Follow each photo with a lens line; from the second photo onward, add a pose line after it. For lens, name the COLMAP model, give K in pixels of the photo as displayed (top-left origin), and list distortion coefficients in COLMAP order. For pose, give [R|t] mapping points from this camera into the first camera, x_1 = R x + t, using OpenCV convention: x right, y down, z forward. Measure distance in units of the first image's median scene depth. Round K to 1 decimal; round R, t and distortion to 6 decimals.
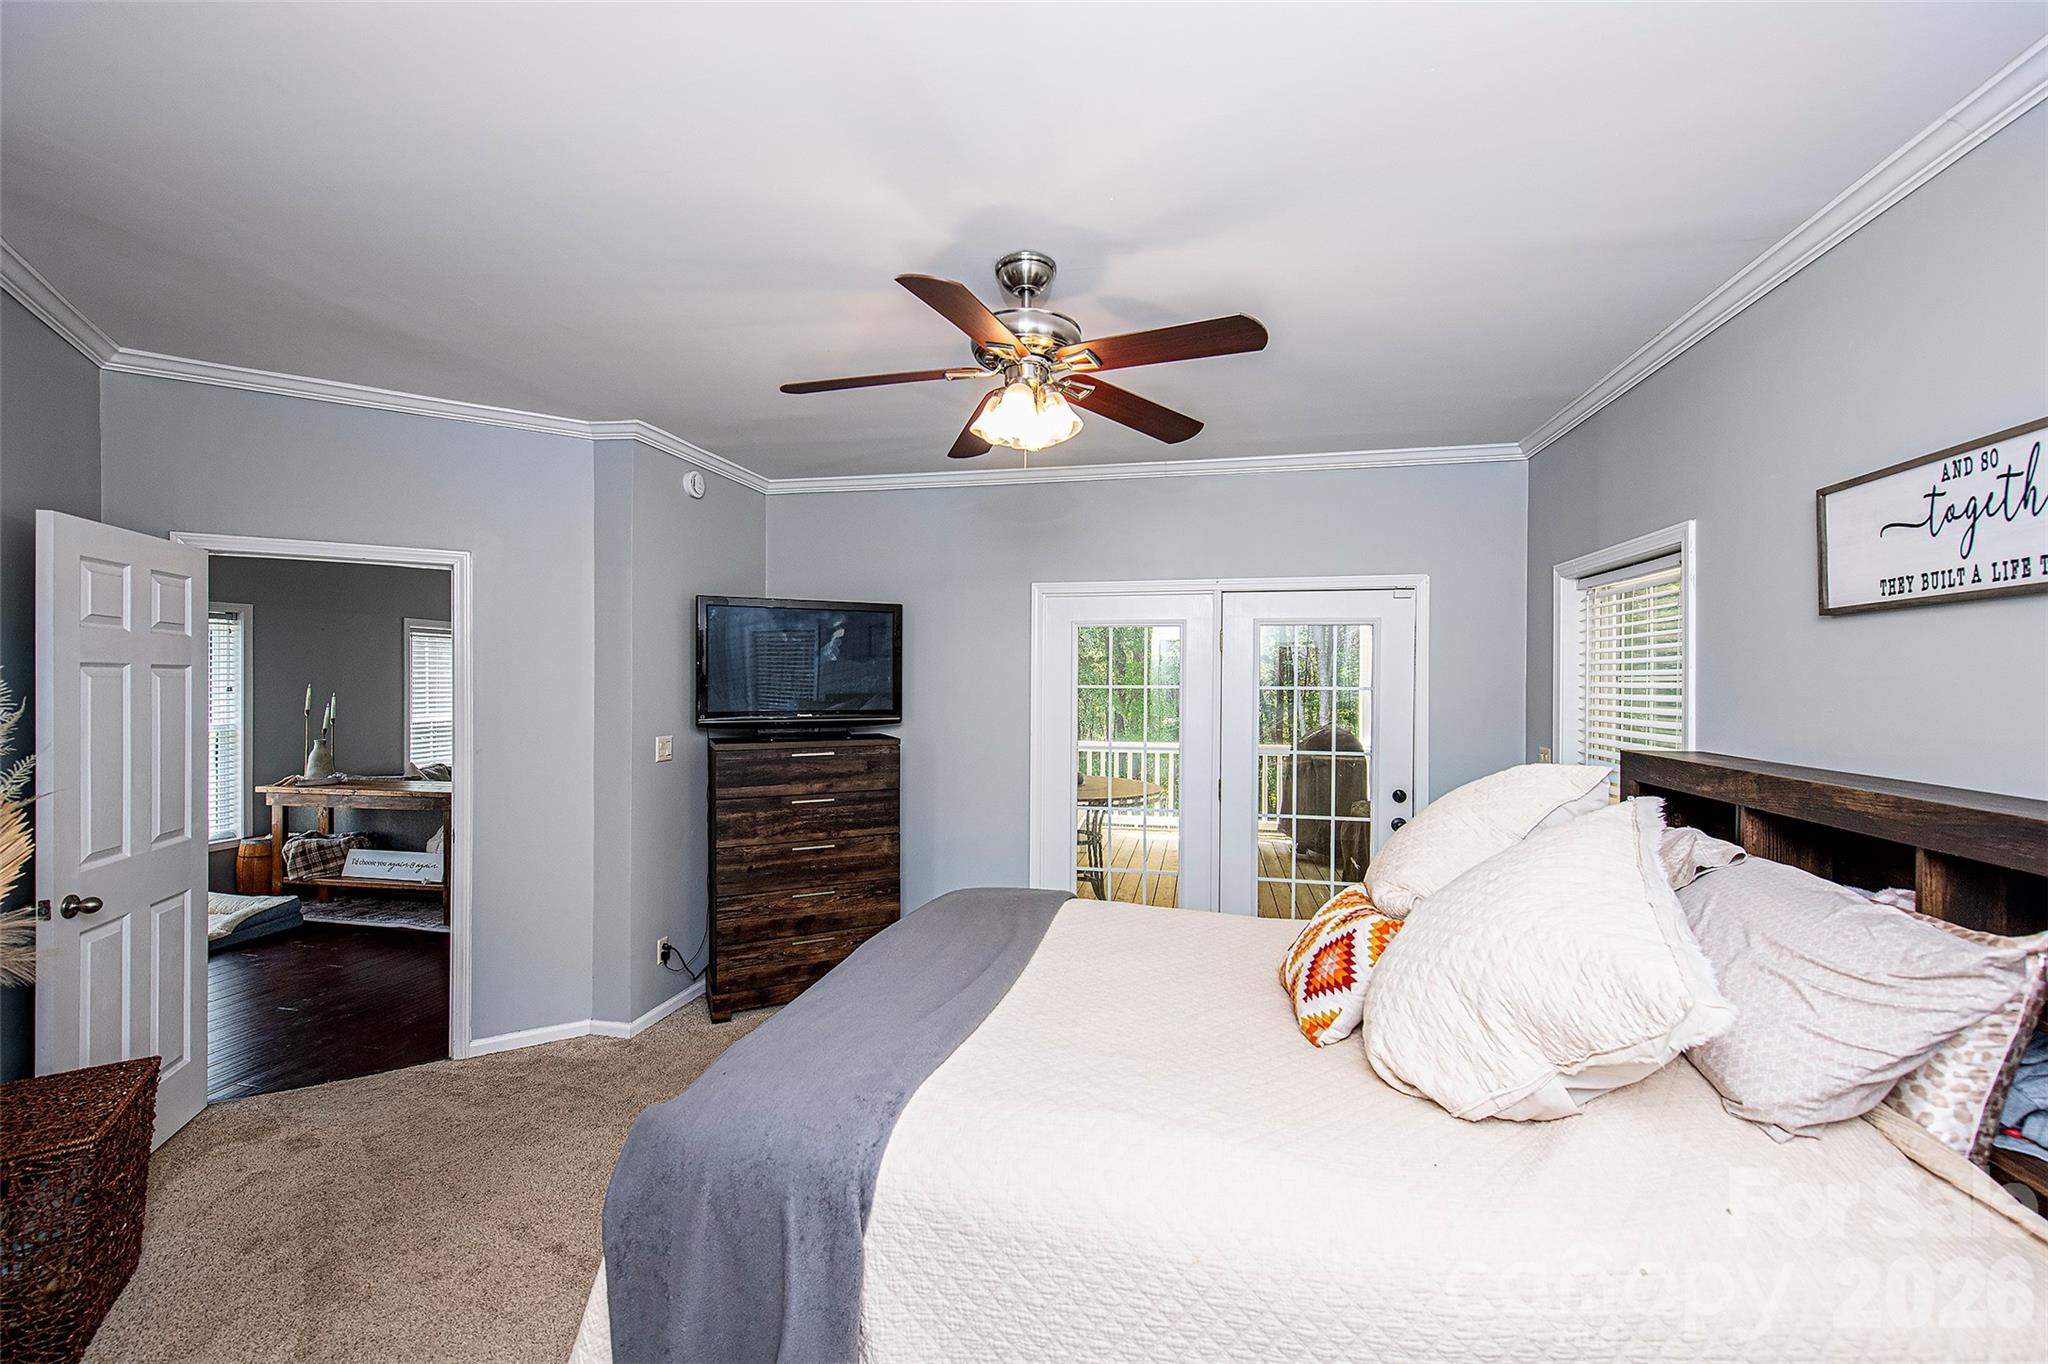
lens RADIAL K [[806.0, 0, 1014.9], [0, 806.0, 680.8], [0, 0, 1]] dist [0.000841, -0.000441]
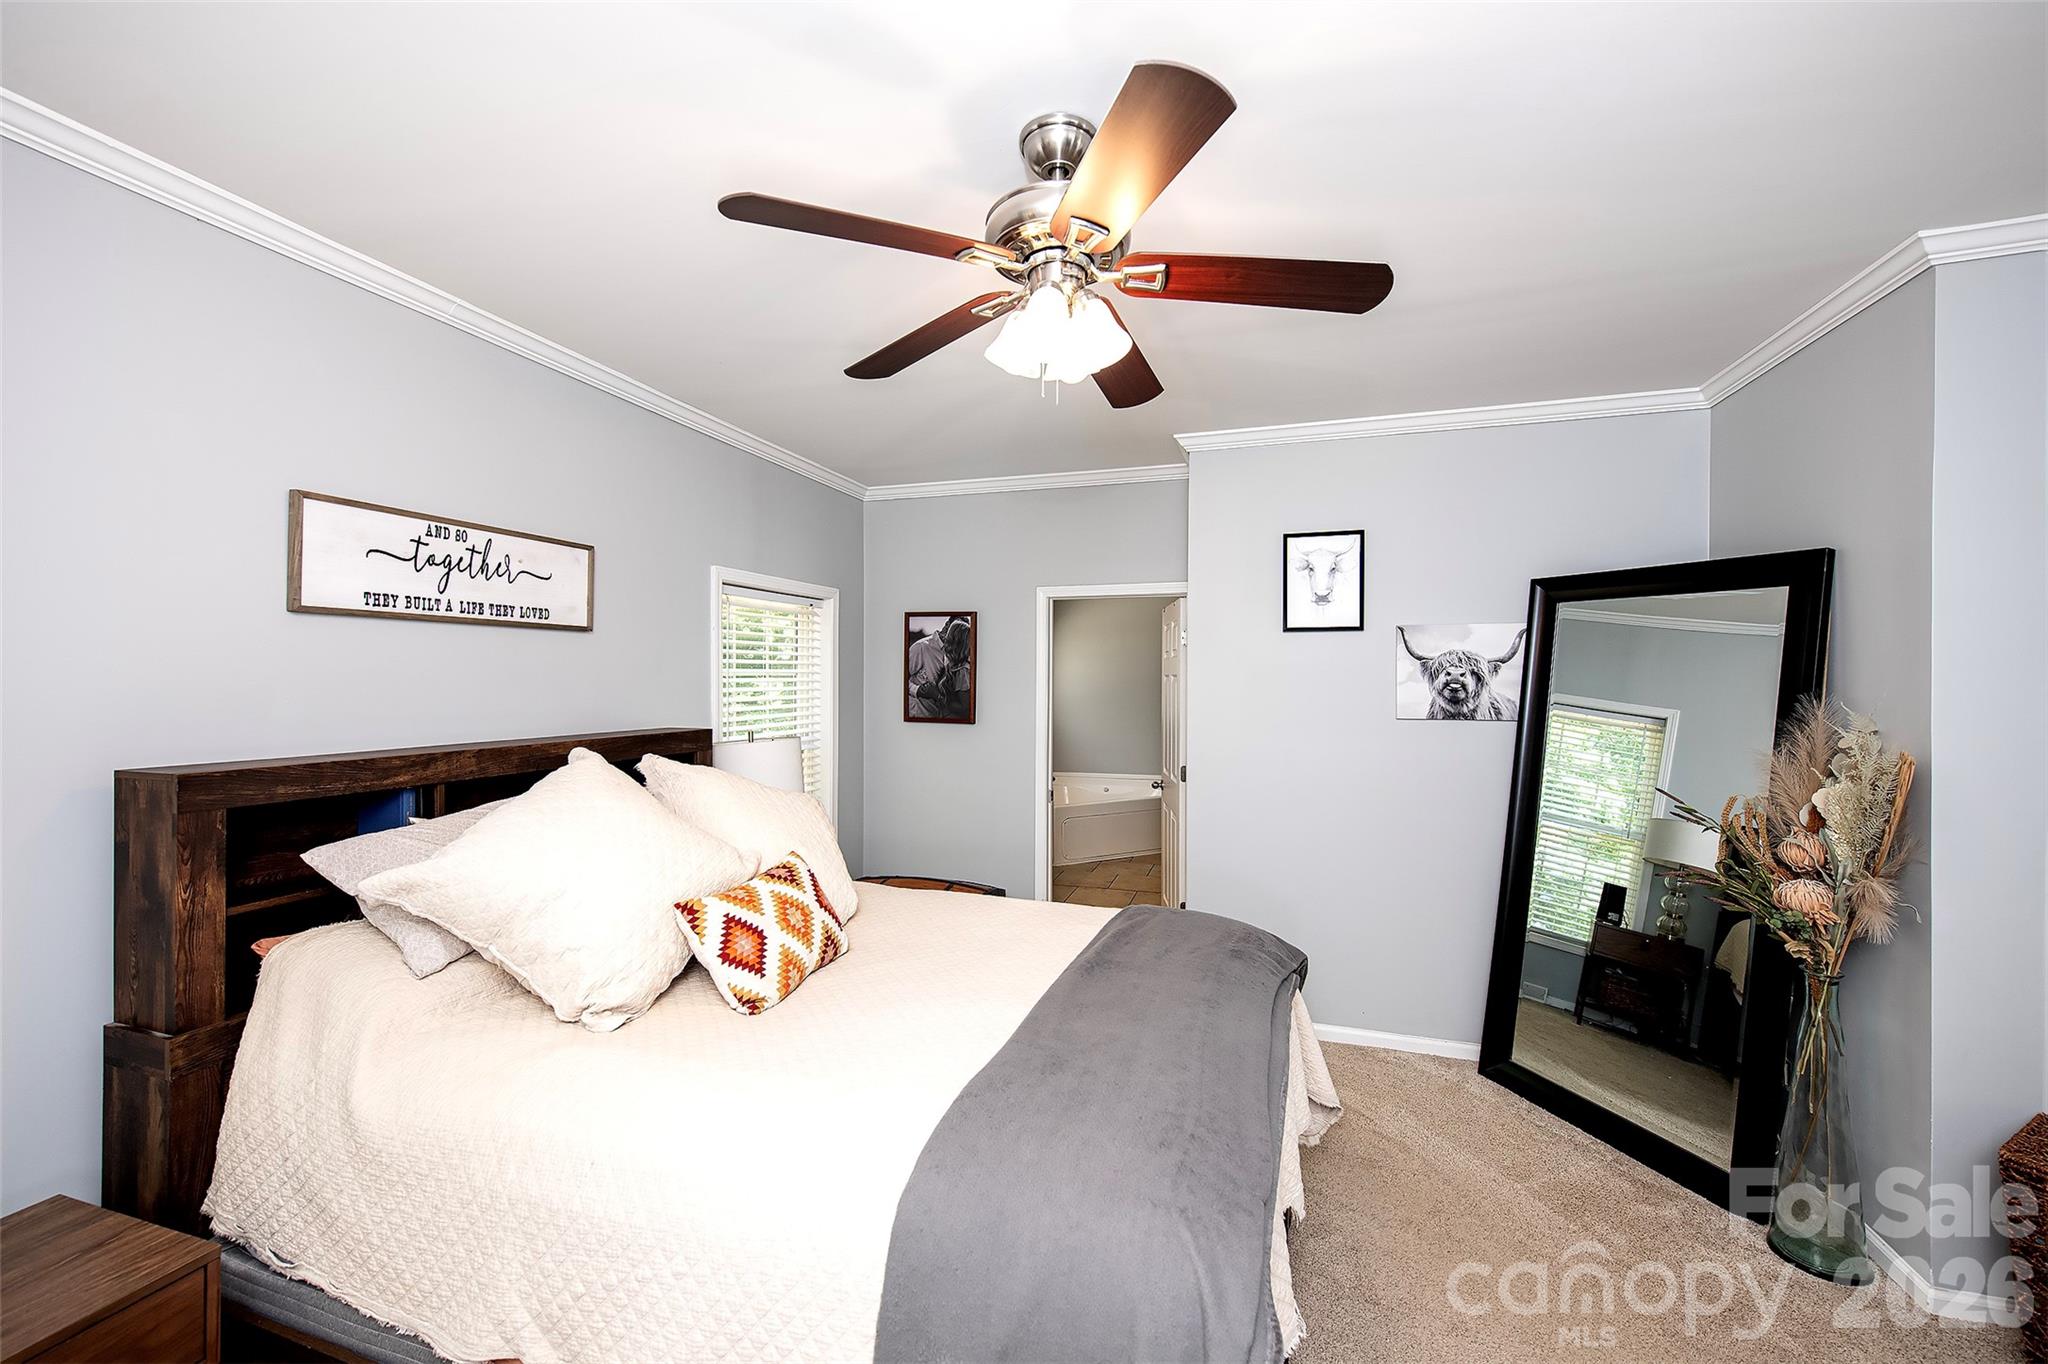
lens RADIAL K [[806.0, 0, 1014.9], [0, 806.0, 680.8], [0, 0, 1]] dist [0.000841, -0.000441]
pose [[-0.994363, -0.010257, 0.105533, -0.041453], [-0.010158, 0.999947, 0.001475, -0.002401], [-0.105542, 0.000395, -0.994415, 2.321948]]
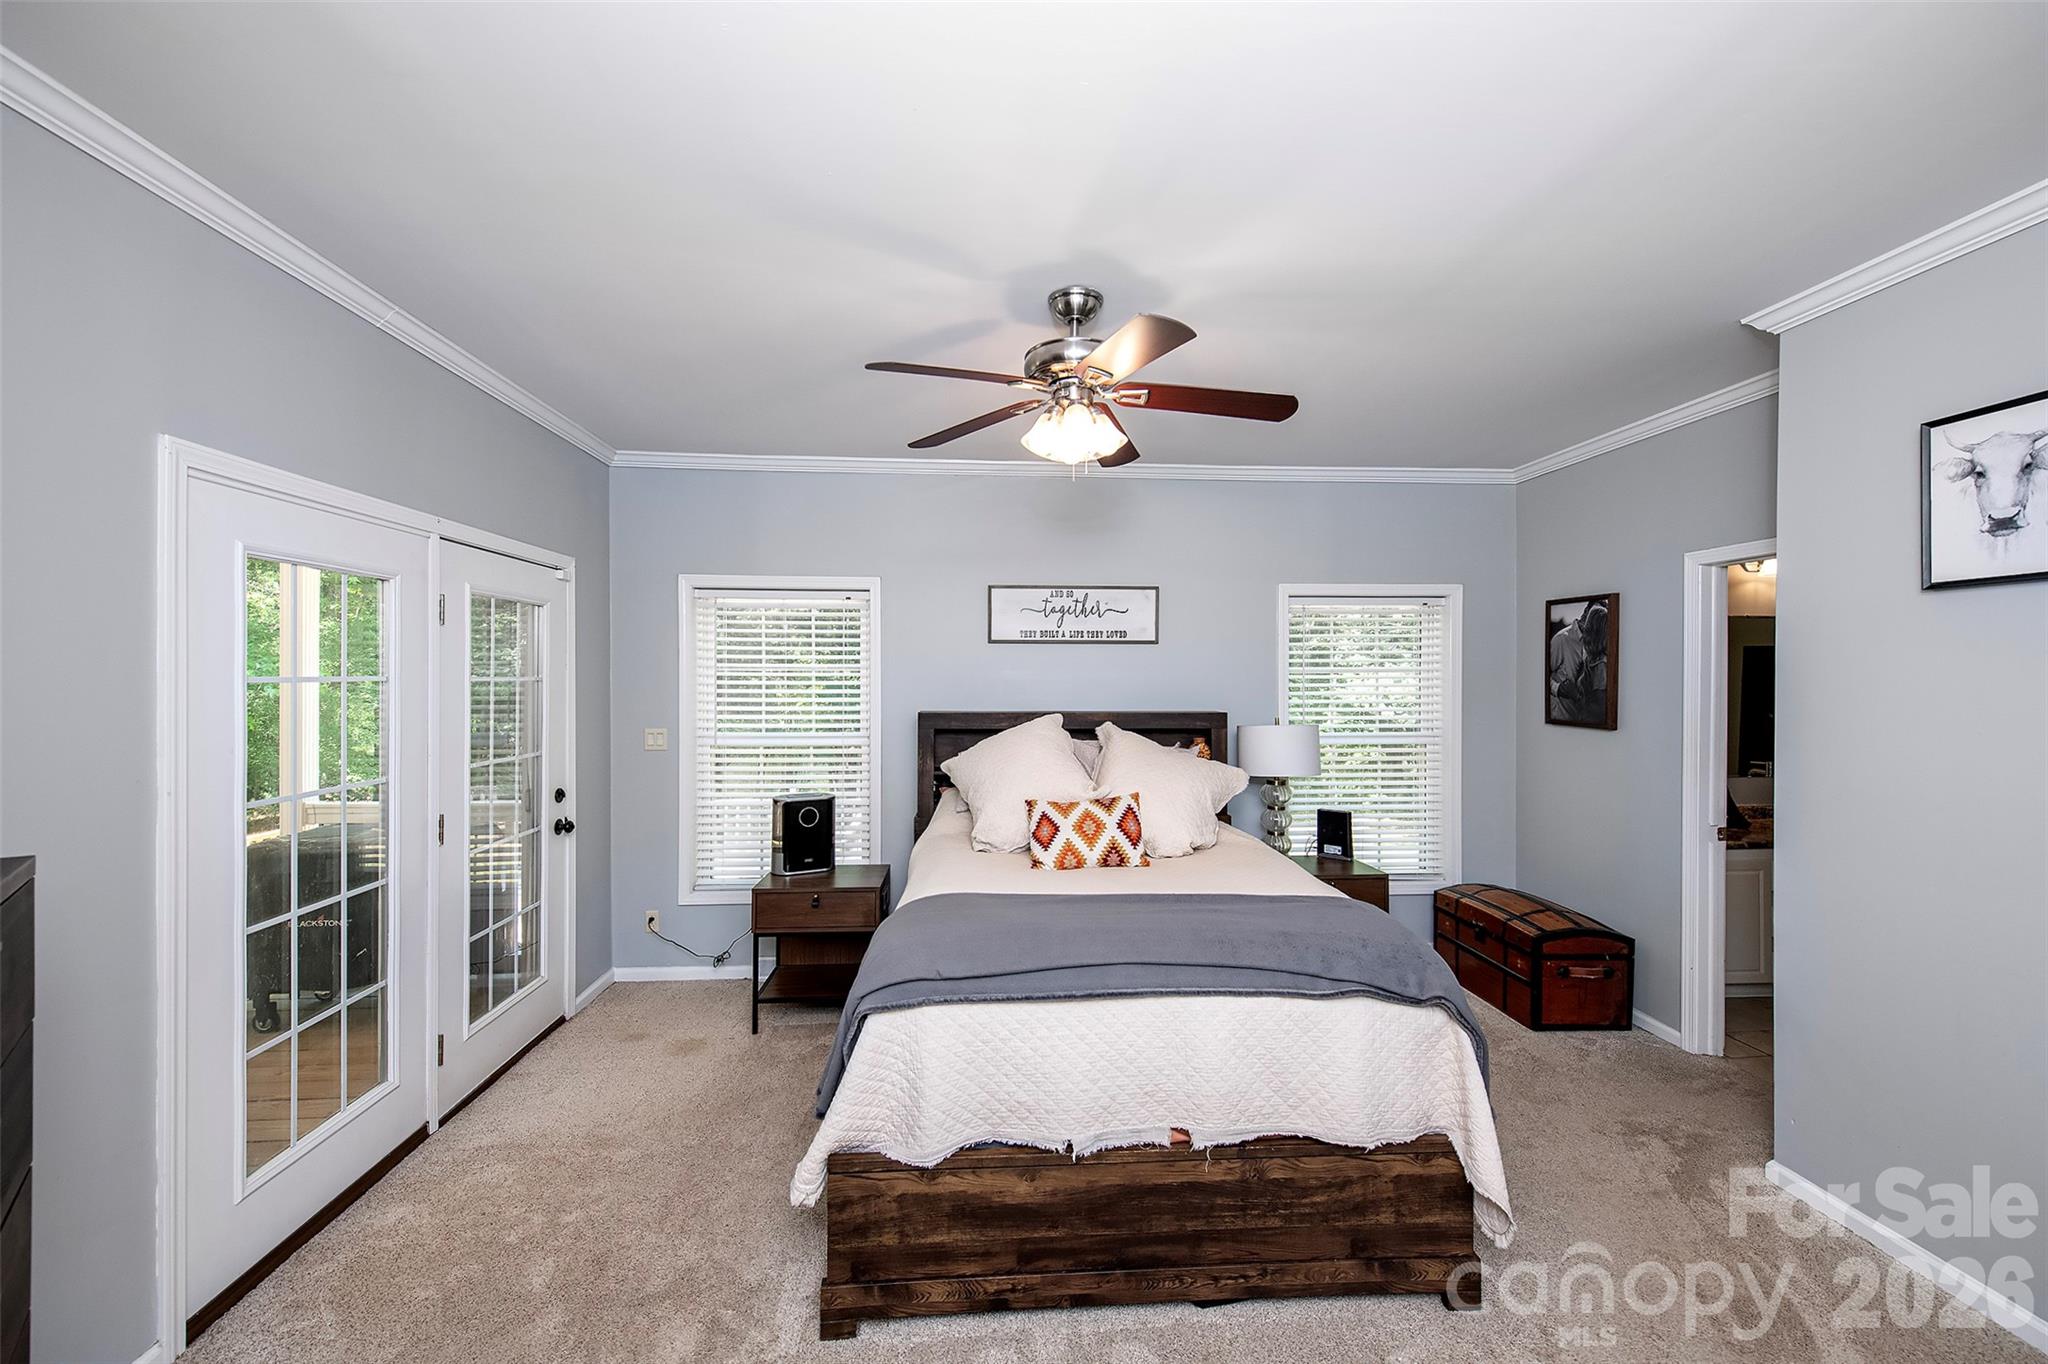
lens RADIAL K [[806.0, 0, 1014.9], [0, 806.0, 680.8], [0, 0, 1]] dist [0.000841, -0.000441]
pose [[-0.257072, -0.012725, 0.966309, -1.374463], [-0.006200, 0.999914, 0.011518, -0.003373], [-0.966372, -0.003031, -0.257129, 1.797263]]
